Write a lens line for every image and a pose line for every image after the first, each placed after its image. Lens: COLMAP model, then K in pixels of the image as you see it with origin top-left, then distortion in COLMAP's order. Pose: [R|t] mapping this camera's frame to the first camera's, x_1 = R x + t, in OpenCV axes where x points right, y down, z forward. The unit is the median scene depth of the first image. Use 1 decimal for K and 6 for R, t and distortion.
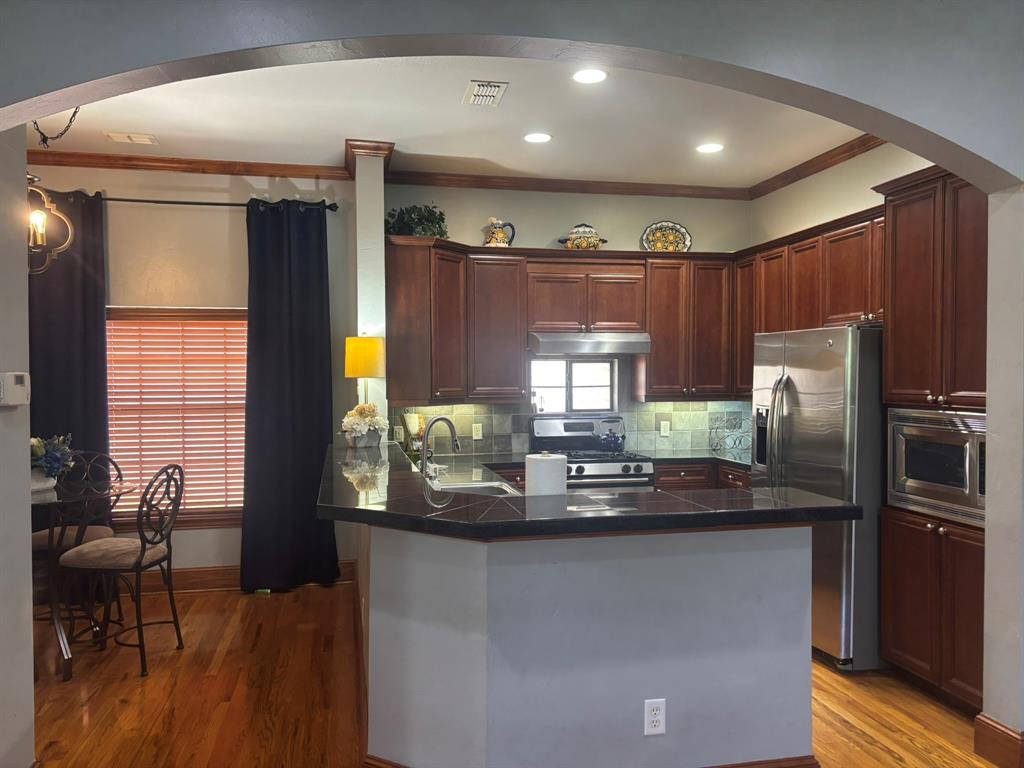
lens RADIAL K [[779.1, 0, 507.4], [0, 779.1, 385.7], [0, 0, 1]] dist [0.065538, -0.059080]
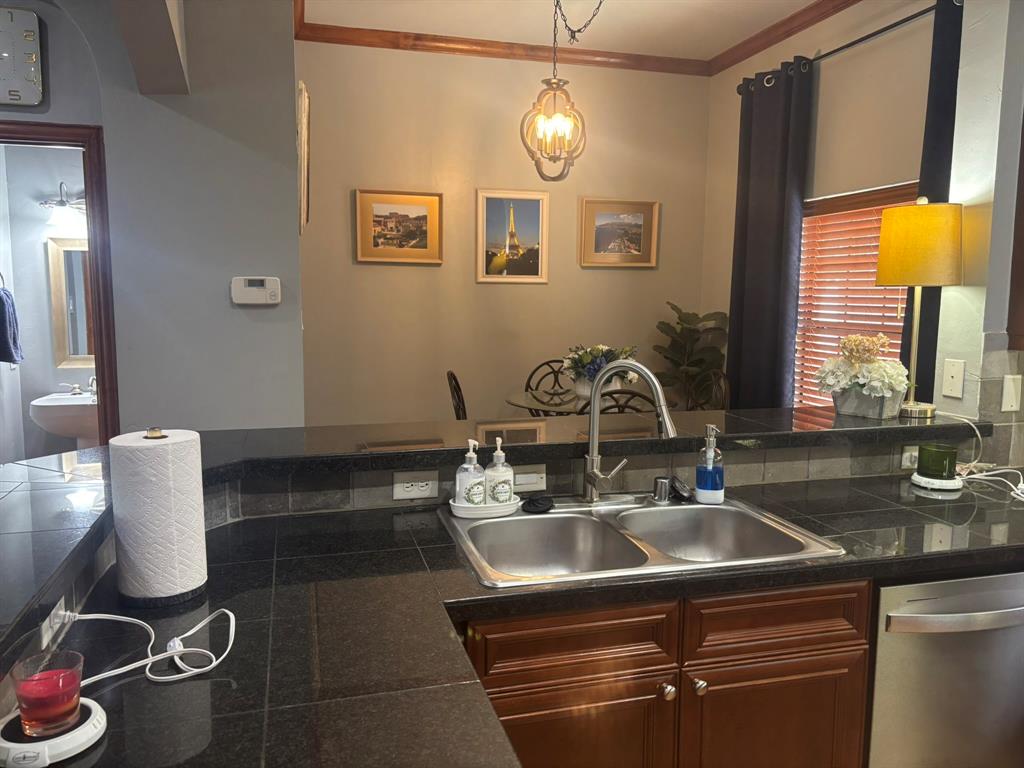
lens RADIAL K [[779.1, 0, 512.6], [0, 779.1, 391.7], [0, 0, 1]] dist [0.065538, -0.059080]
pose [[0.059657, 0.136016, -0.988909, 0.275445], [-0.018381, 0.990655, 0.135148, -0.006893], [0.998050, 0.010114, 0.061600, 0.590954]]
